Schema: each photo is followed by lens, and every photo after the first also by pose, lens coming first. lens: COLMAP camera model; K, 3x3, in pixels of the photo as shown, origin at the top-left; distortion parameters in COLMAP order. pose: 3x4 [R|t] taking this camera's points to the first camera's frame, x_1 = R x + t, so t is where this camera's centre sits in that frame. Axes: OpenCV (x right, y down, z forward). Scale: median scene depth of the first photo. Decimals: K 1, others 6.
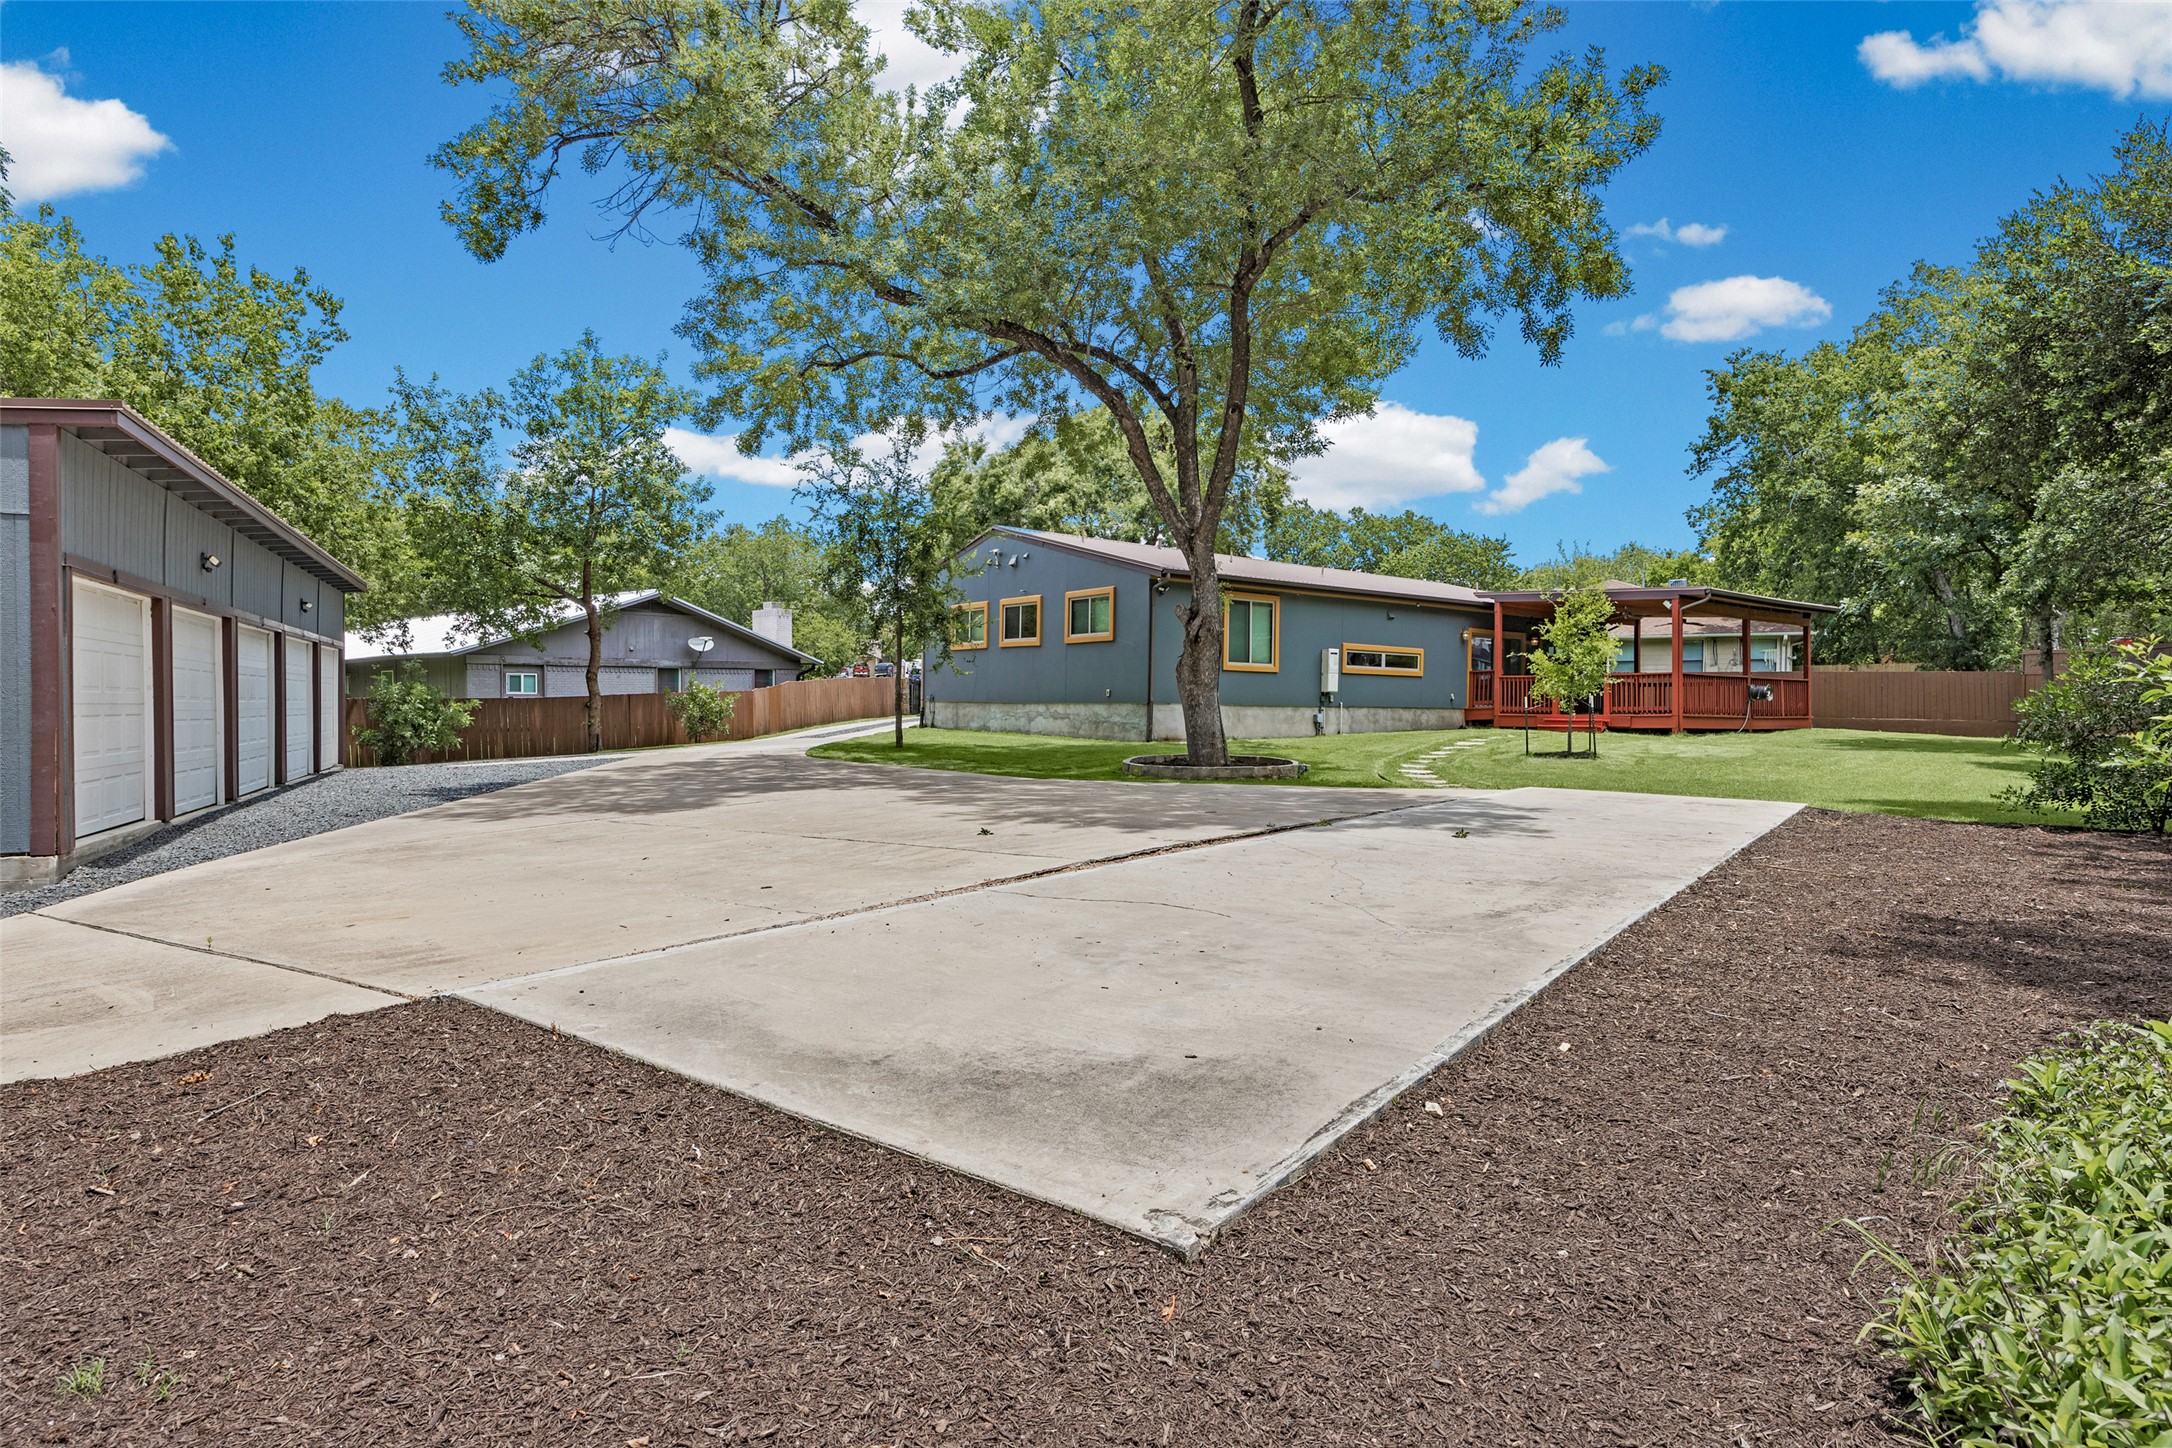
lens RADIAL K [[1264.0, 0, 1086.7], [0, 1264.0, 703.0], [0, 0, 1]] dist [0.001839, 0.000711]
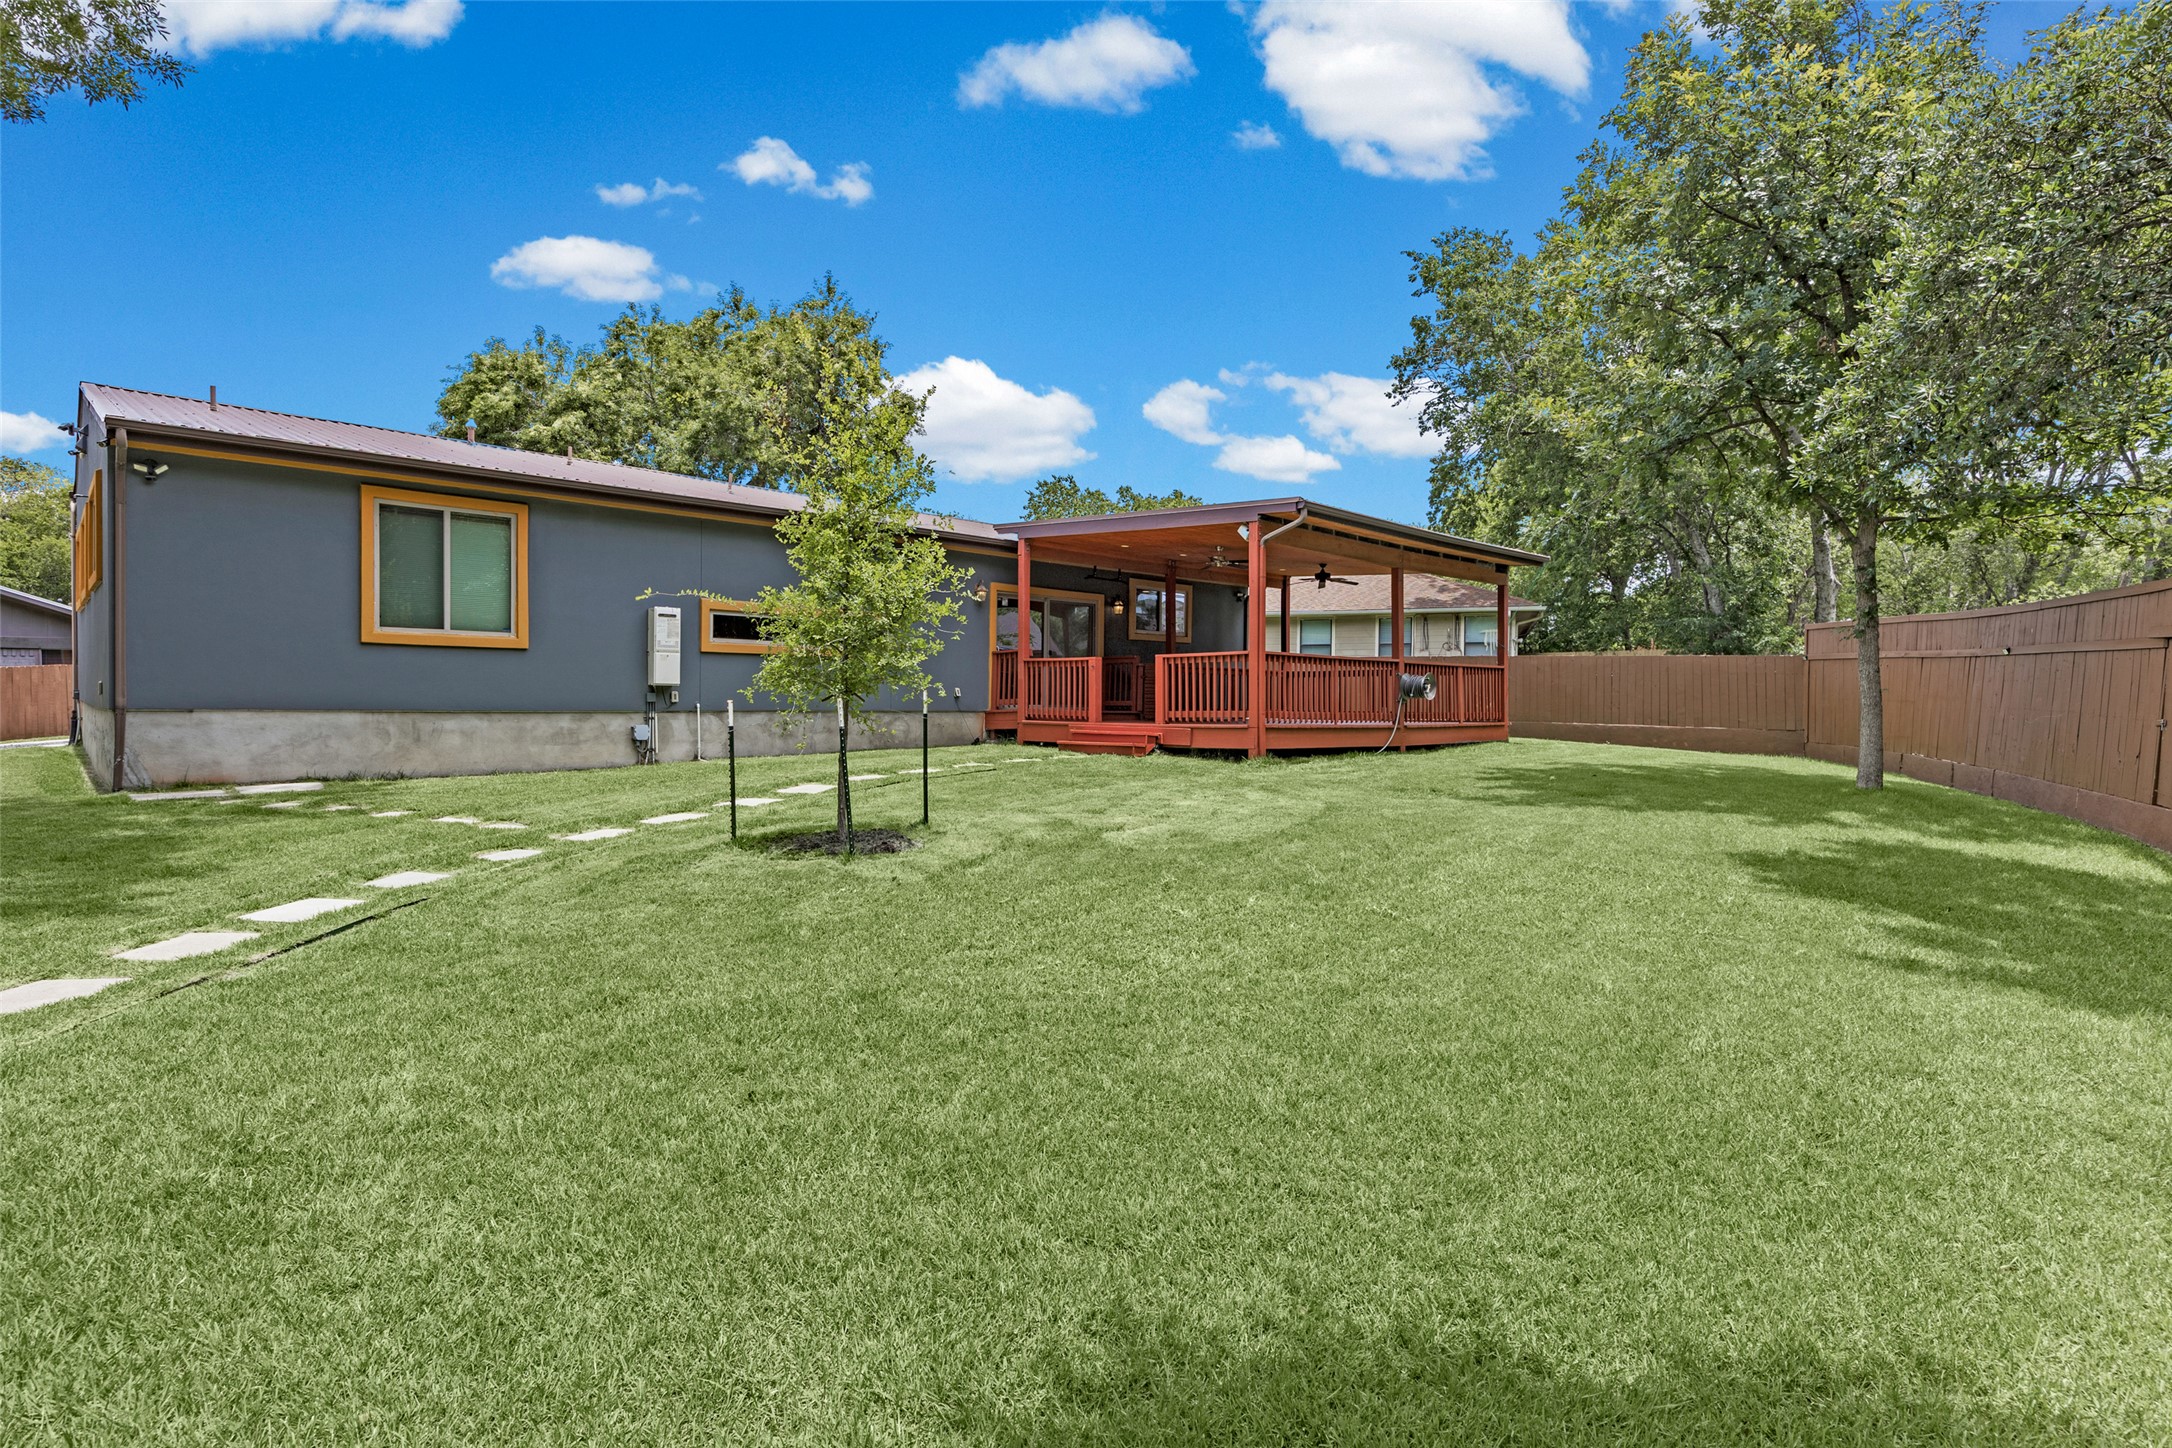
lens RADIAL K [[1203.6, 0, 1086.0], [0, 1203.6, 724.0], [0, 0, 1]] dist [0.000116, 0.000055]
pose [[0.992640, -0.003108, 0.121059, 0.282549], [-0.000017, 0.999667, 0.025807, -0.004973], [-0.121099, -0.025619, 0.992310, 0.409235]]
